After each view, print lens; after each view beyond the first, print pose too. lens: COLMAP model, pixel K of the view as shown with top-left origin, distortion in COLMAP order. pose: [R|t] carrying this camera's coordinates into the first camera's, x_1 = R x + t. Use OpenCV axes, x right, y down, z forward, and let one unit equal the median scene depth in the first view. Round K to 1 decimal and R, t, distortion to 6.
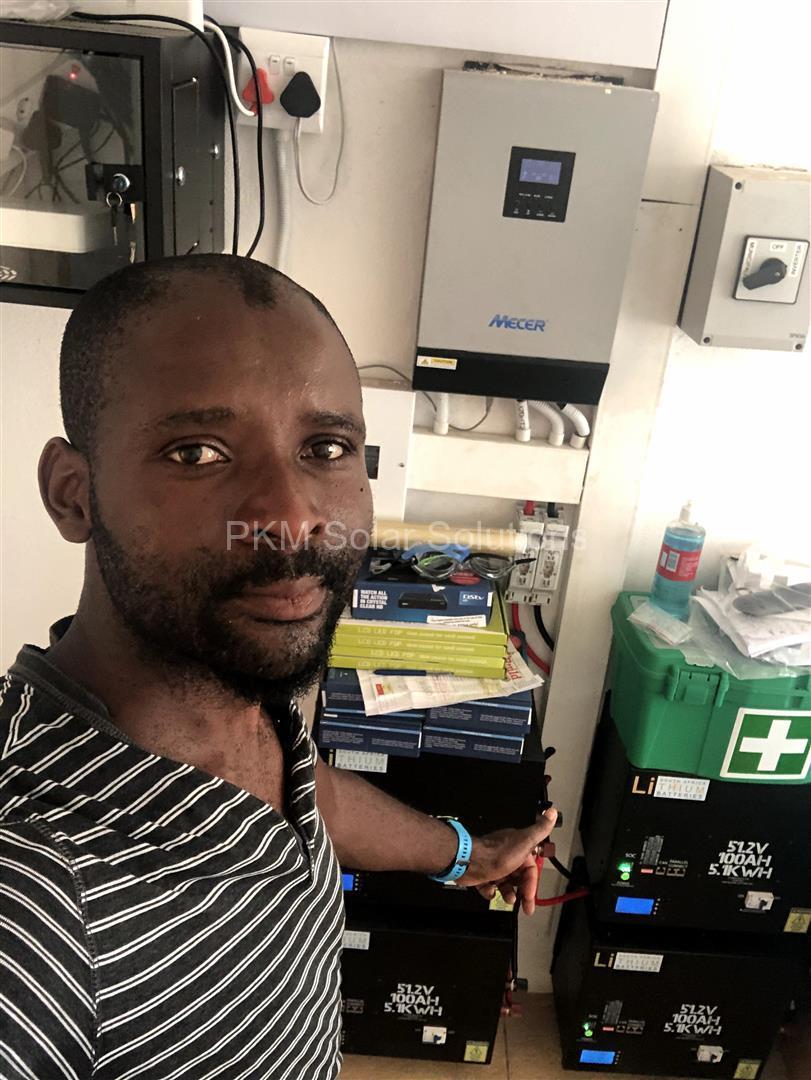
lens RADIAL K [[1017.3, 0, 401.5], [0, 1017.3, 544.7], [0, 0, 1]] dist [0.037356, 0.000000]
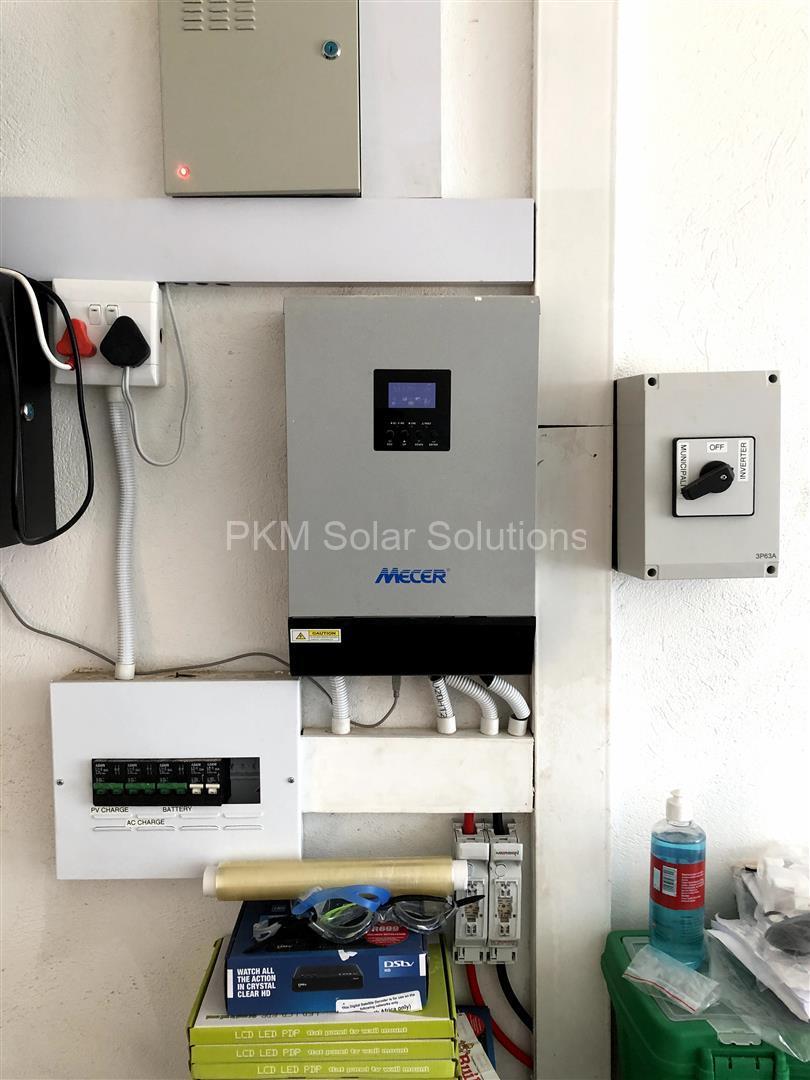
lens RADIAL K [[885.9, 0, 406.2], [0, 885.9, 535.4], [0, 0, 1]] dist [0.038170, -0.033103]
pose [[0.995572, -0.092633, 0.015968, 0.093796], [0.092002, 0.925407, -0.367639, 0.004722], [0.019278, 0.367480, 0.929832, 0.321821]]
